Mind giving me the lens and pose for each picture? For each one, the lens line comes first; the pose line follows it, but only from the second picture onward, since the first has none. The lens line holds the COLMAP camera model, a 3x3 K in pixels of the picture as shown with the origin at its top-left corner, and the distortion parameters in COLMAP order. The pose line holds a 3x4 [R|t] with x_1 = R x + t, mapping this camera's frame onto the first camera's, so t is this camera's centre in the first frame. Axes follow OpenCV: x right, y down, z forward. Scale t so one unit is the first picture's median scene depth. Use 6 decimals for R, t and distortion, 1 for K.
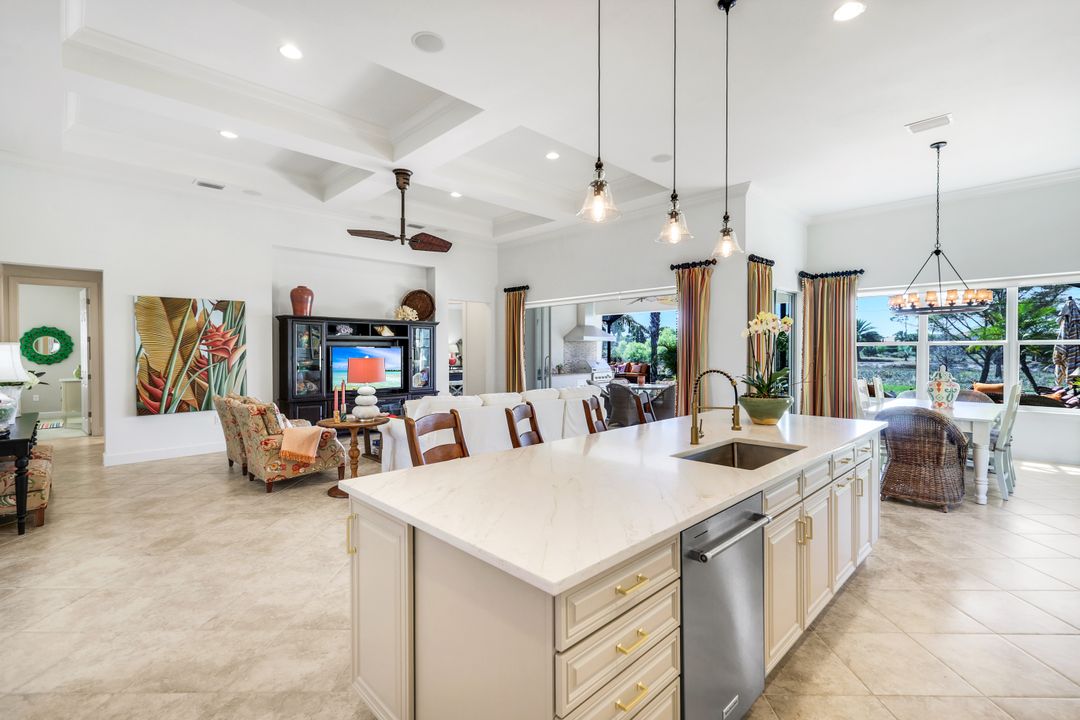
lens RADIAL K [[487.8, 0, 540.3], [0, 487.8, 353.8], [0, 0, 1]] dist [0.004915, 0.000089]
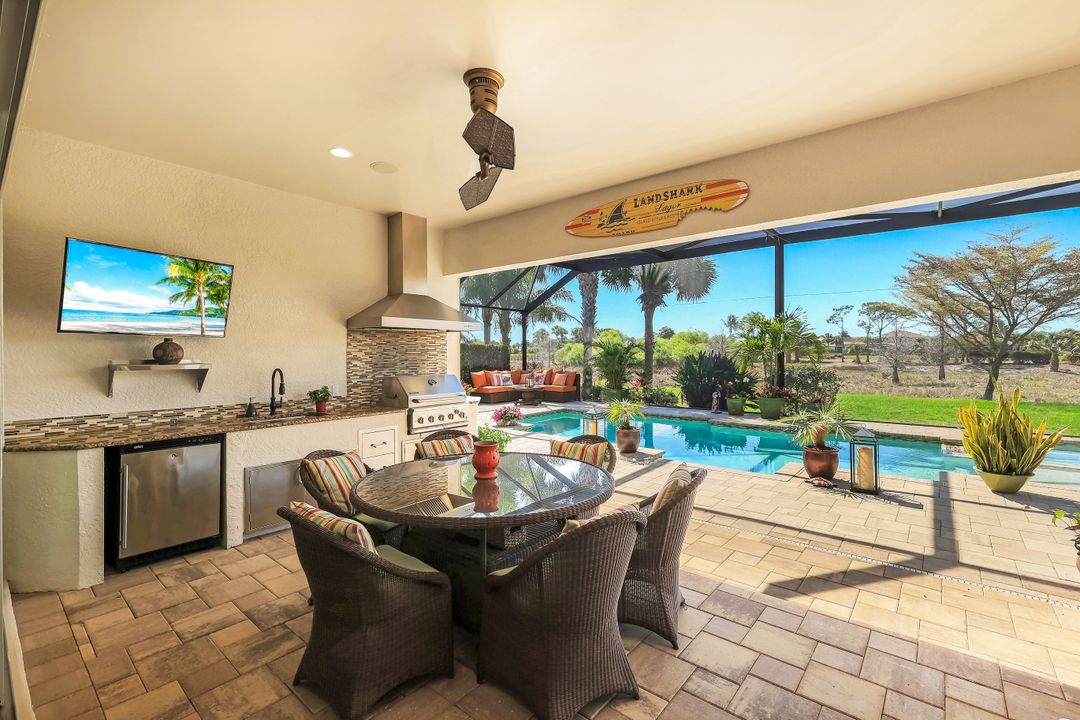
lens RADIAL K [[475.4, 0, 541.7], [0, 475.4, 349.8], [0, 0, 1]] dist [0.001601, 0.000298]
pose [[0.994070, -0.001711, 0.108731, 0.330212], [0.003114, 0.999914, -0.012739, -0.007728], [-0.108700, 0.013002, 0.993990, 1.142681]]
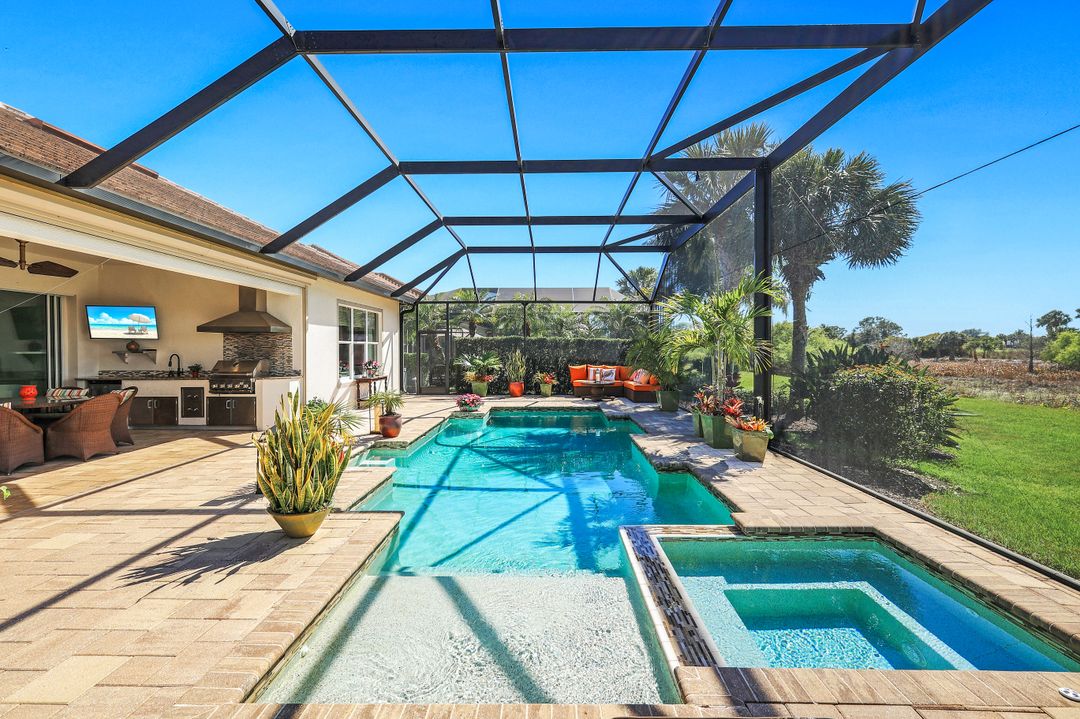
lens RADIAL K [[467.5, 0, 542.6], [0, 467.5, 354.8], [0, 0, 1]] dist [0.000407, 0.000200]
pose [[0.705078, 0.011091, -0.709043, 1.746062], [-0.005038, 0.999931, 0.010632, -0.008457], [0.709112, -0.003924, 0.705085, 1.657352]]
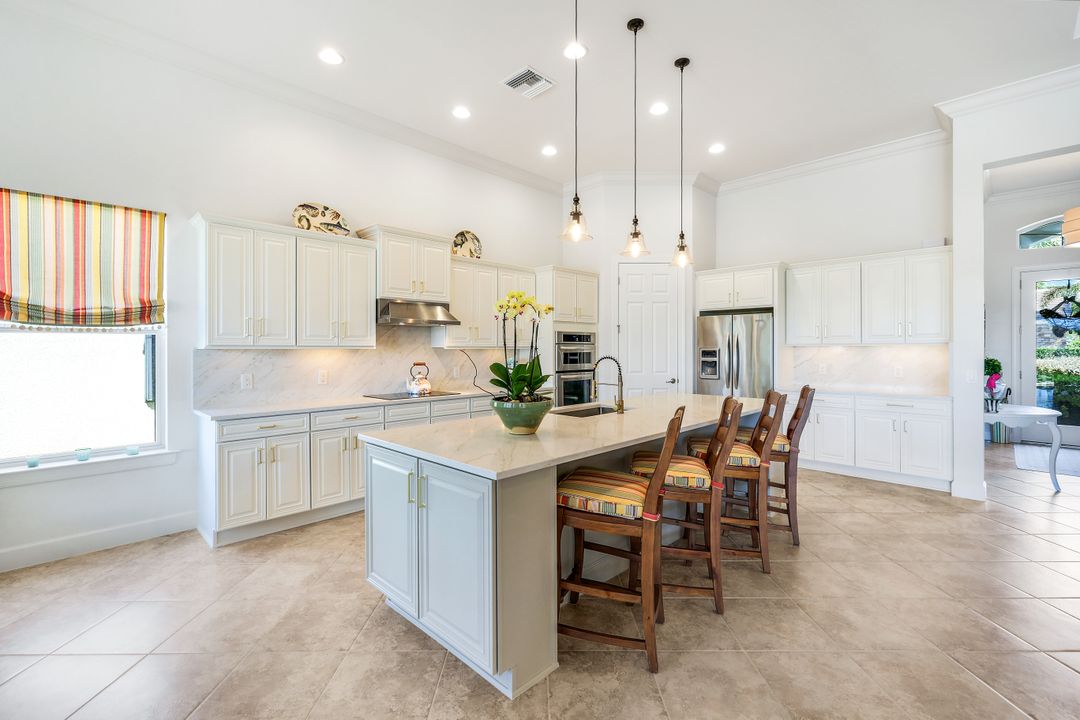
lens RADIAL K [[475.4, 0, 541.7], [0, 475.4, 349.8], [0, 0, 1]] dist [0.001601, 0.000298]
pose [[-0.999723, 0.004871, -0.023005, 0.218774], [0.004661, 0.999947, 0.009192, 0.000140], [0.023048, 0.009082, -0.999693, 0.892027]]
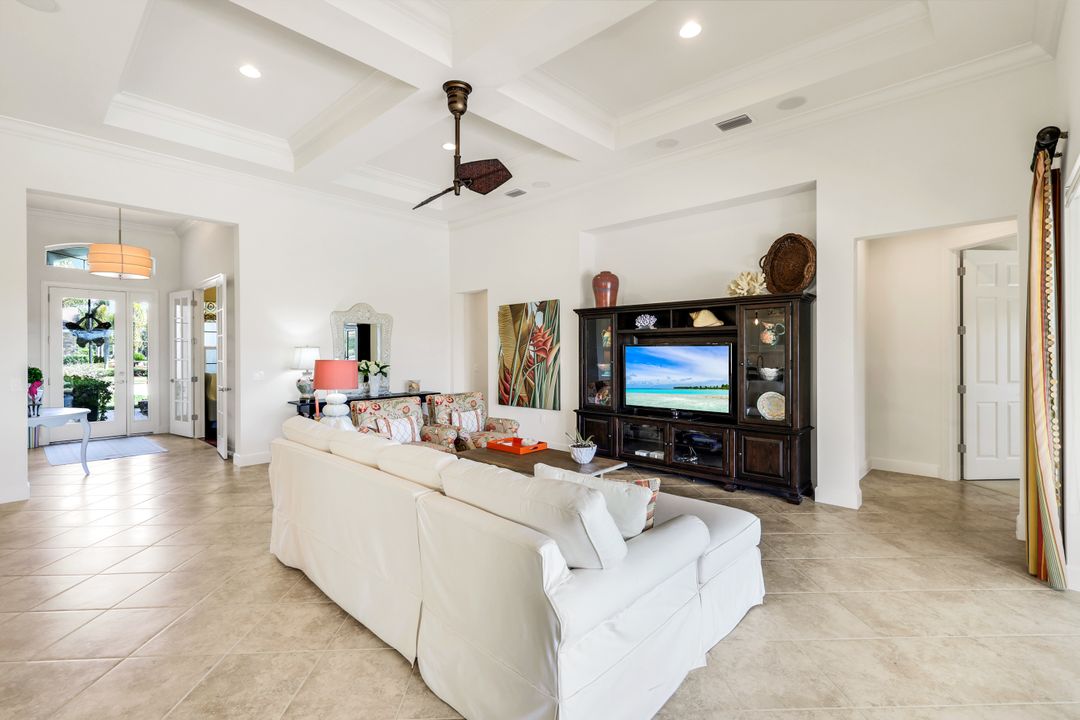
lens RADIAL K [[483.3, 0, 539.7], [0, 483.3, 353.1], [0, 0, 1]] dist [0.003805, 0.000419]
pose [[0.050860, 0.002642, -0.998702, 0.359588], [-0.002983, 0.999992, 0.002493, -0.004554], [0.998701, 0.002852, 0.050867, 0.976069]]
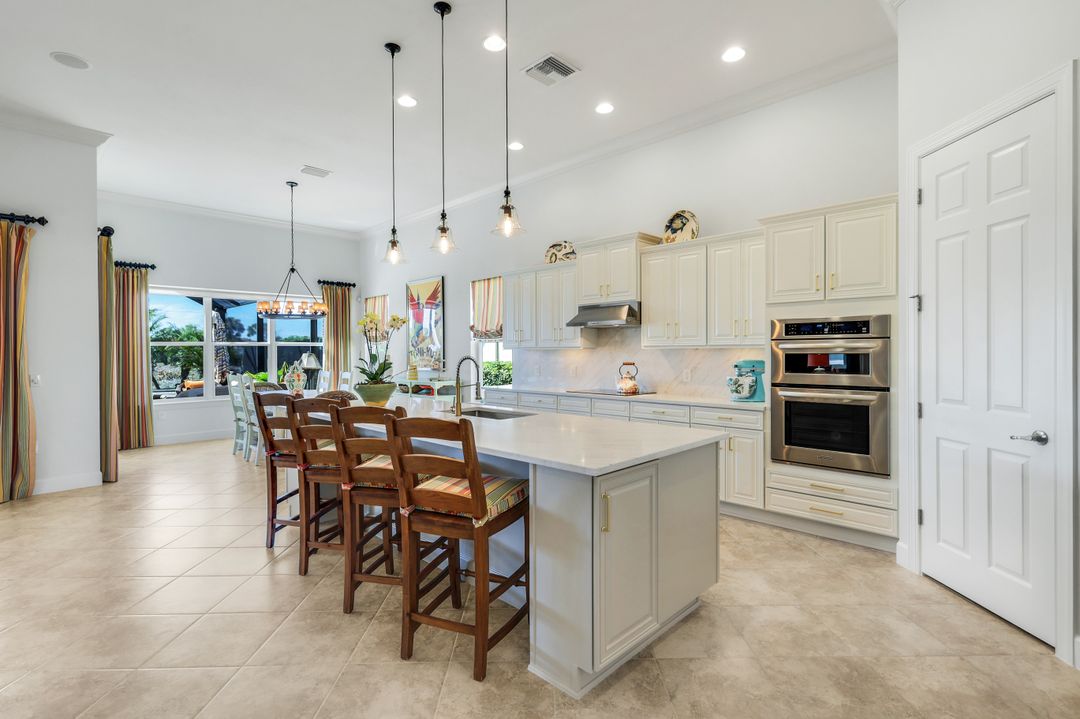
lens RADIAL K [[507.4, 0, 542.1], [0, 507.4, 354.7], [0, 0, 1]] dist [0.002509, 0.000180]
pose [[-0.026250, -0.004565, 0.999645, -0.395551], [0.014069, 0.999889, 0.004936, 0.007995], [-0.999556, 0.014193, -0.026182, 0.317423]]
